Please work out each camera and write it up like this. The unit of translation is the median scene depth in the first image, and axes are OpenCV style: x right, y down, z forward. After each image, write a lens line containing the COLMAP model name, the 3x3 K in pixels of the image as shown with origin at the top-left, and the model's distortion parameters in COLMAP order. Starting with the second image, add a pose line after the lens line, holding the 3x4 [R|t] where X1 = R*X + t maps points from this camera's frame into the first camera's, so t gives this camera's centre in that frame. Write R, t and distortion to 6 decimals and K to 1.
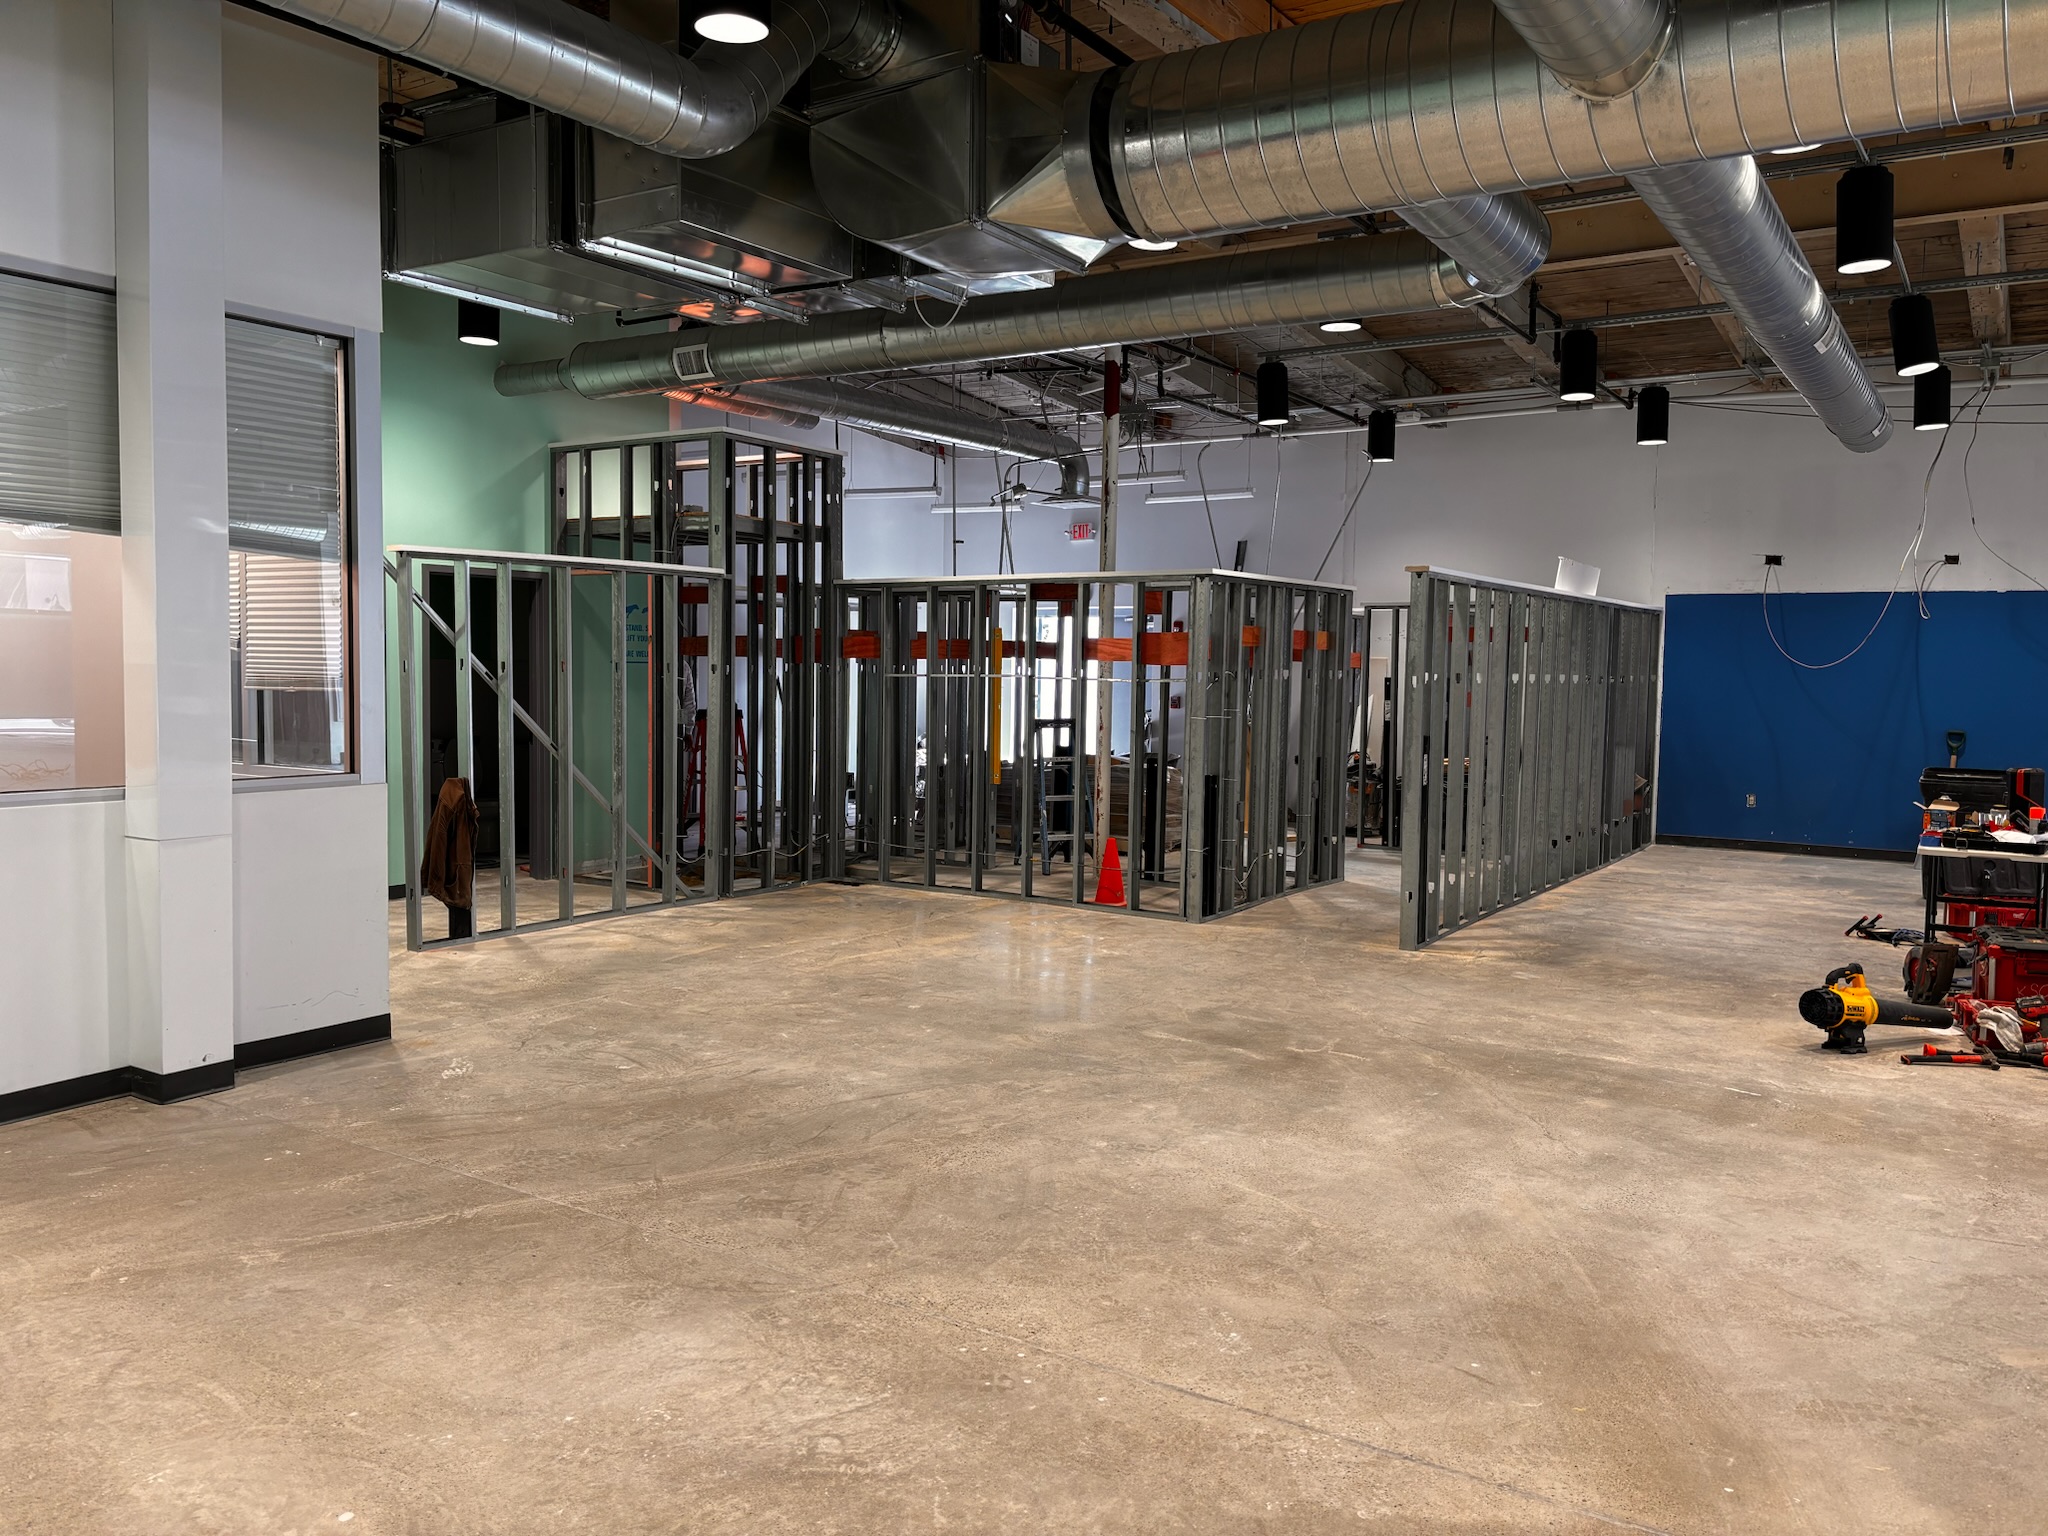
lens RADIAL K [[1547.1, 0, 1025.5], [0, 1547.1, 767.2], [0, 0, 1]] dist [0.024373, -0.021030]
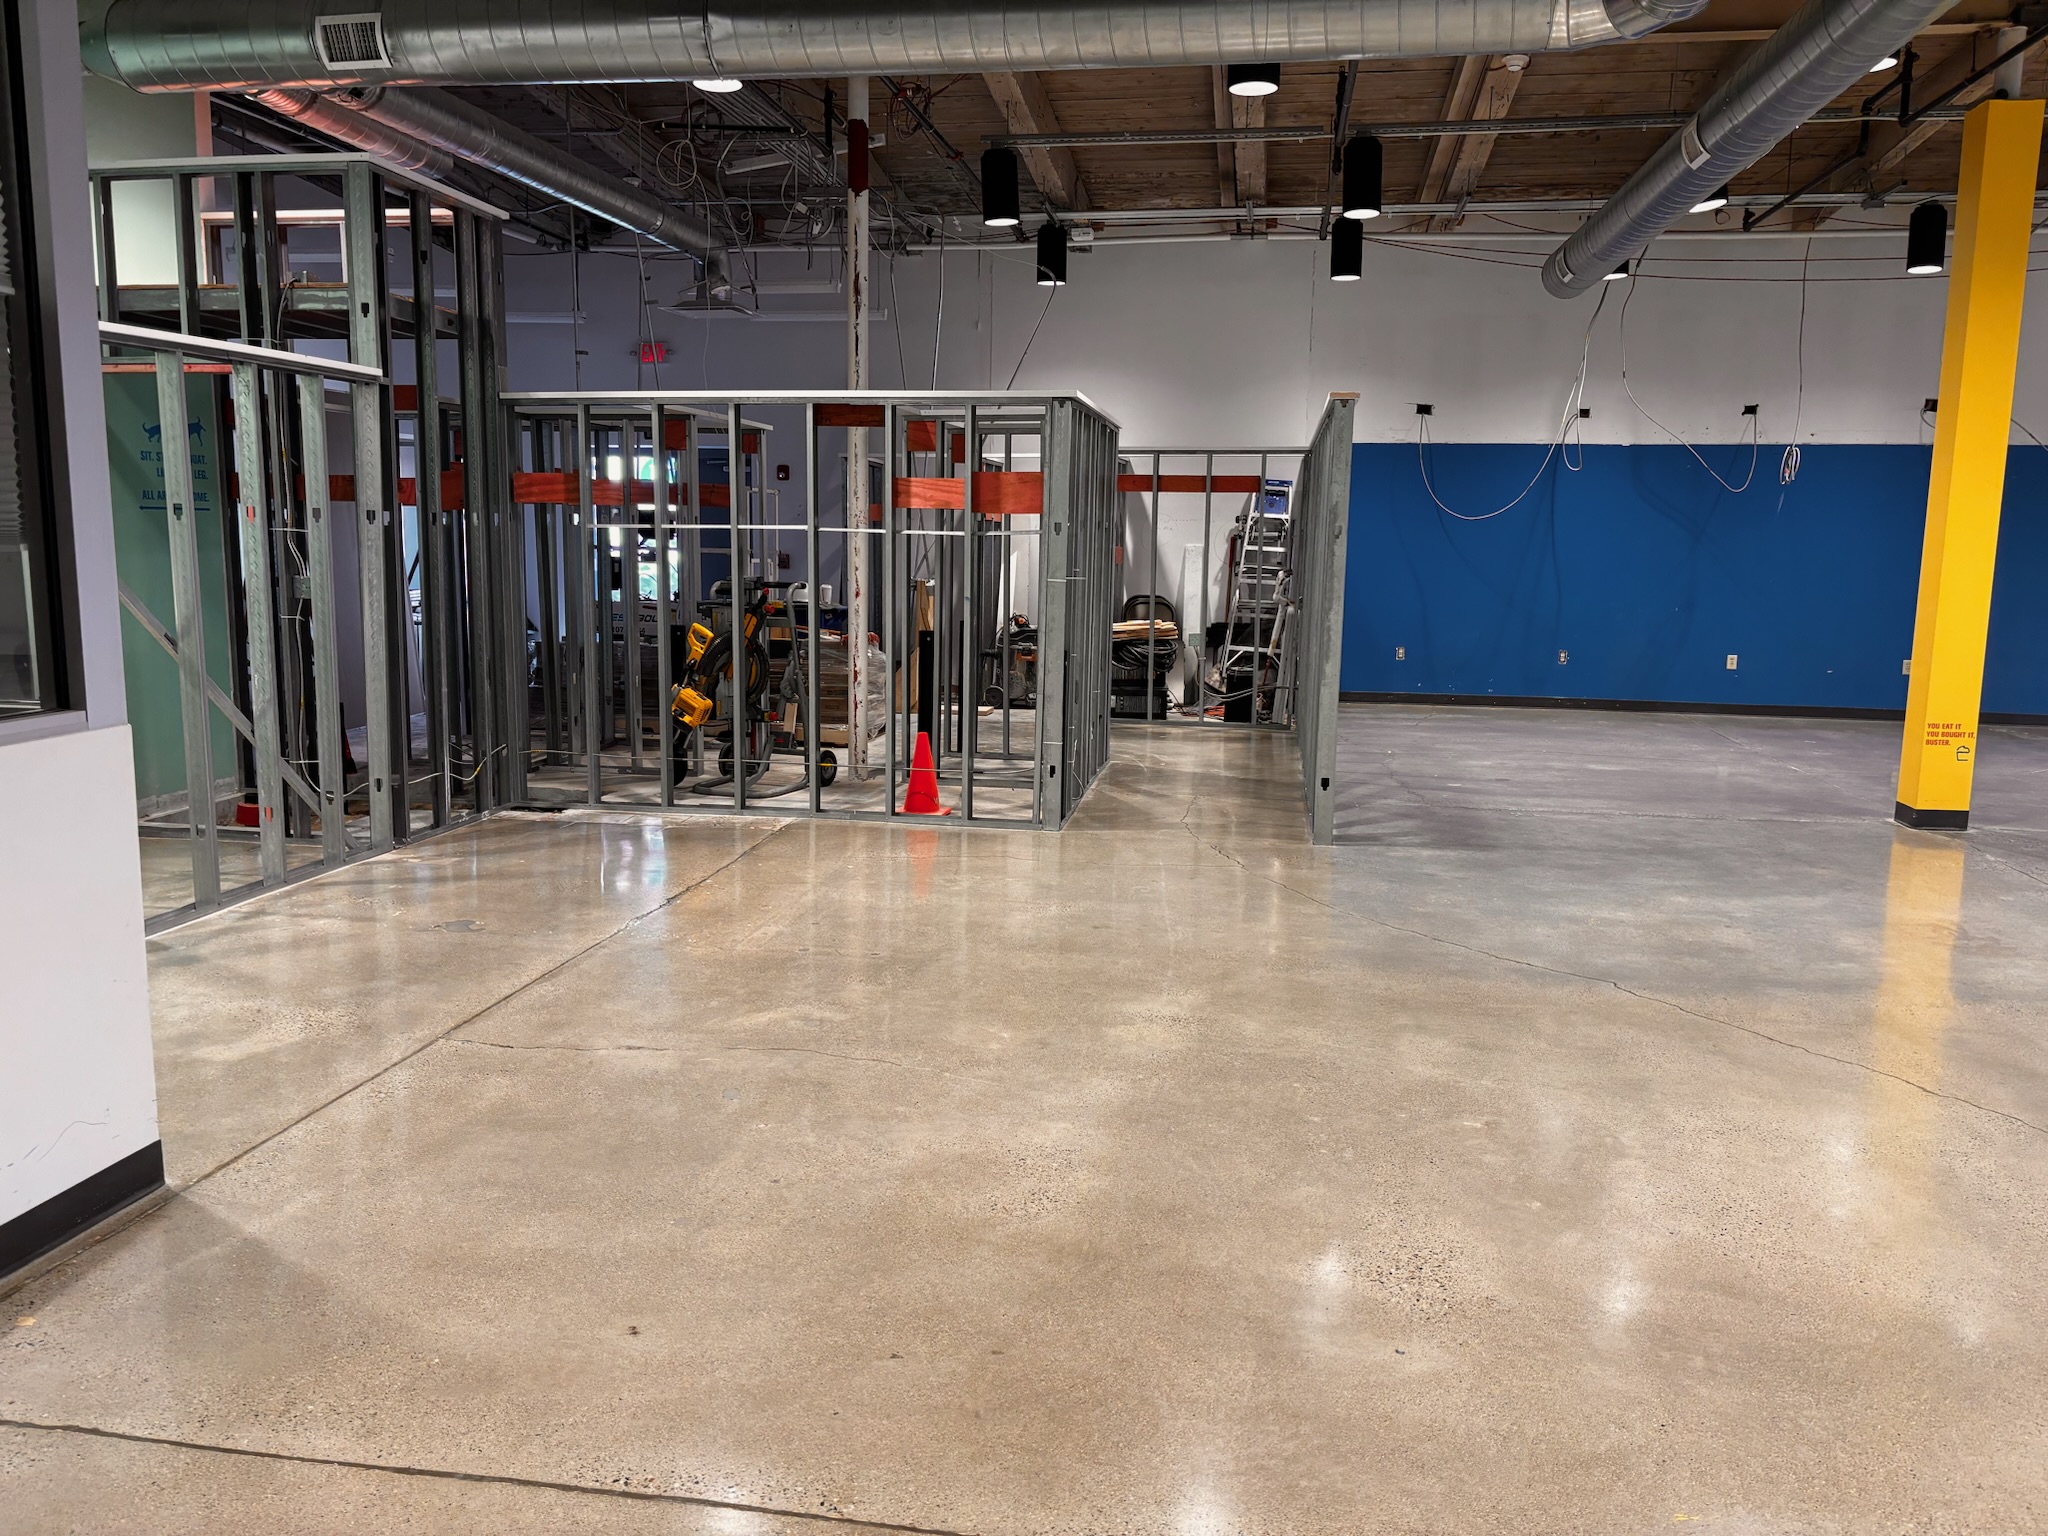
lens RADIAL K [[1547.1, 0, 1019.7], [0, 1547.1, 767.7], [0, 0, 1]] dist [0.024373, -0.021030]
pose [[0.916871, -0.062713, 0.394228, -0.198674], [0.026199, 0.994907, 0.097336, -0.011119], [-0.398324, -0.078916, 0.913844, 0.224406]]
